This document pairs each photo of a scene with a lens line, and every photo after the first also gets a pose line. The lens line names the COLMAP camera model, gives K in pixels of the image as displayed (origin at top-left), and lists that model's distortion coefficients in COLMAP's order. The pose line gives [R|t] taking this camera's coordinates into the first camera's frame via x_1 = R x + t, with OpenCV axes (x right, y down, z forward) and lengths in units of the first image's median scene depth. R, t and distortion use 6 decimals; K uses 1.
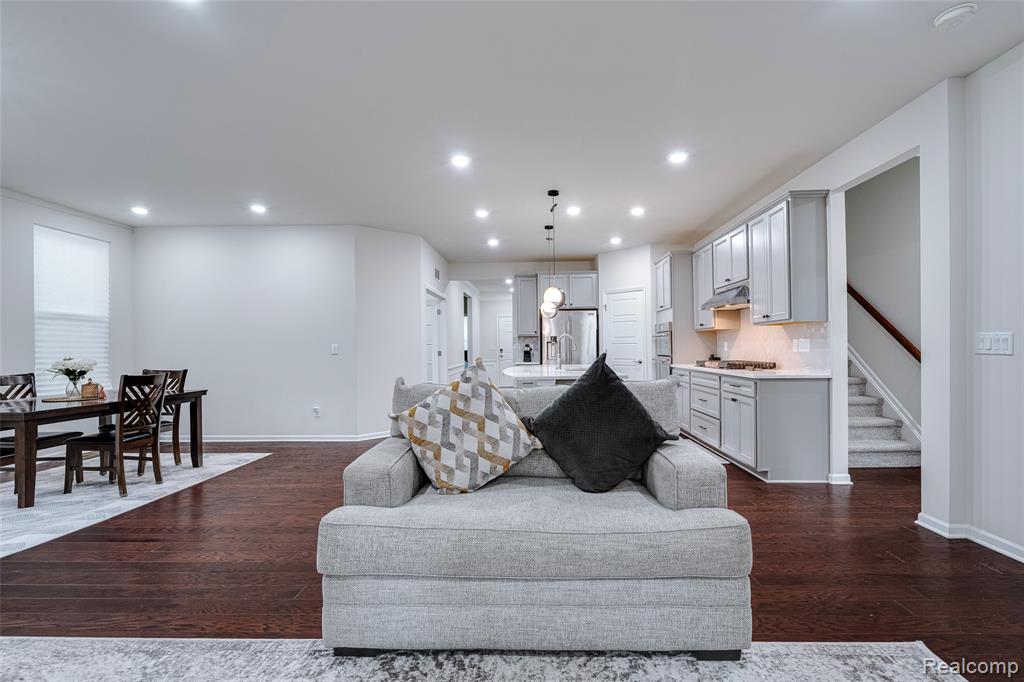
lens RADIAL K [[466.3, 0, 519.1], [0, 466.3, 346.0], [0, 0, 1]] dist [0.000904, 0.000556]
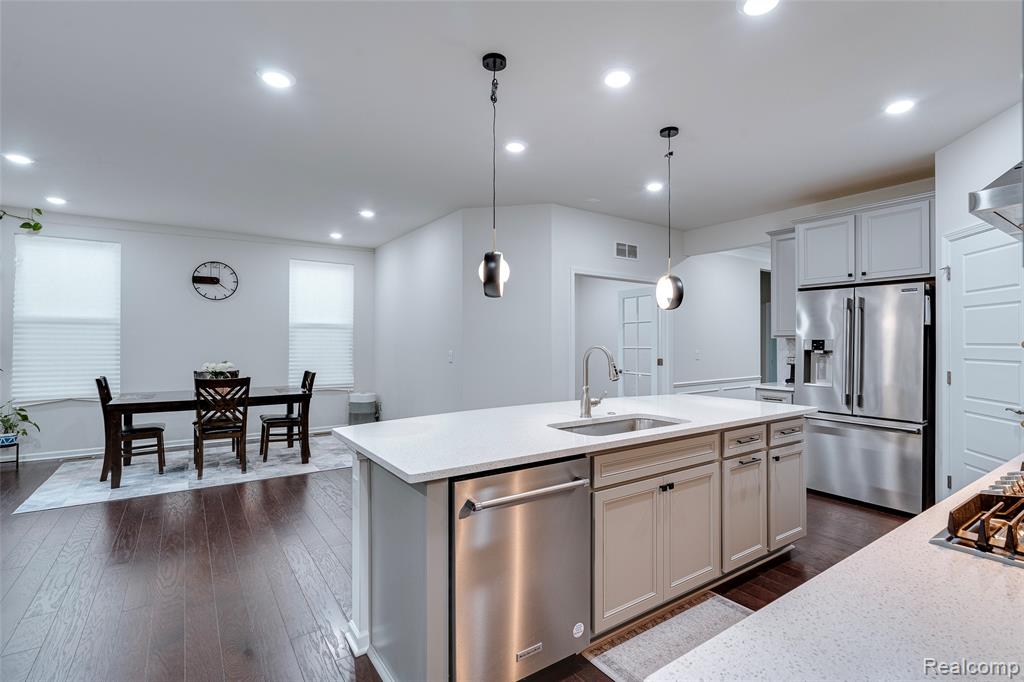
lens RADIAL K [[466.3, 0, 519.1], [0, 466.3, 346.0], [0, 0, 1]] dist [0.000904, 0.000556]
pose [[0.607779, 0.018374, -0.793894, 0.483106], [-0.004506, 0.999796, 0.019690, -0.038992], [0.794094, -0.008390, 0.607738, 0.746092]]
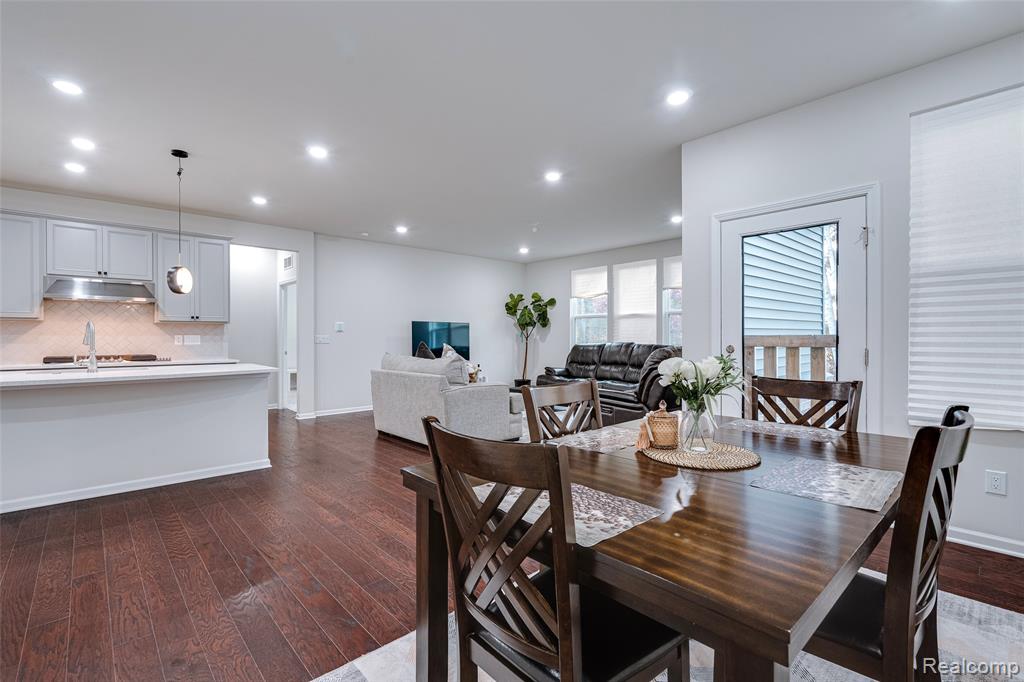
lens RADIAL K [[469.3, 0, 511.0], [0, 469.3, 338.3], [0, 0, 1]] dist [-0.001288, 0.000004]
pose [[-0.698879, 0.011042, 0.715154, -0.958005], [0.006341, 0.999937, -0.009243, 0.012145], [-0.715212, -0.001925, -0.698905, 1.198377]]
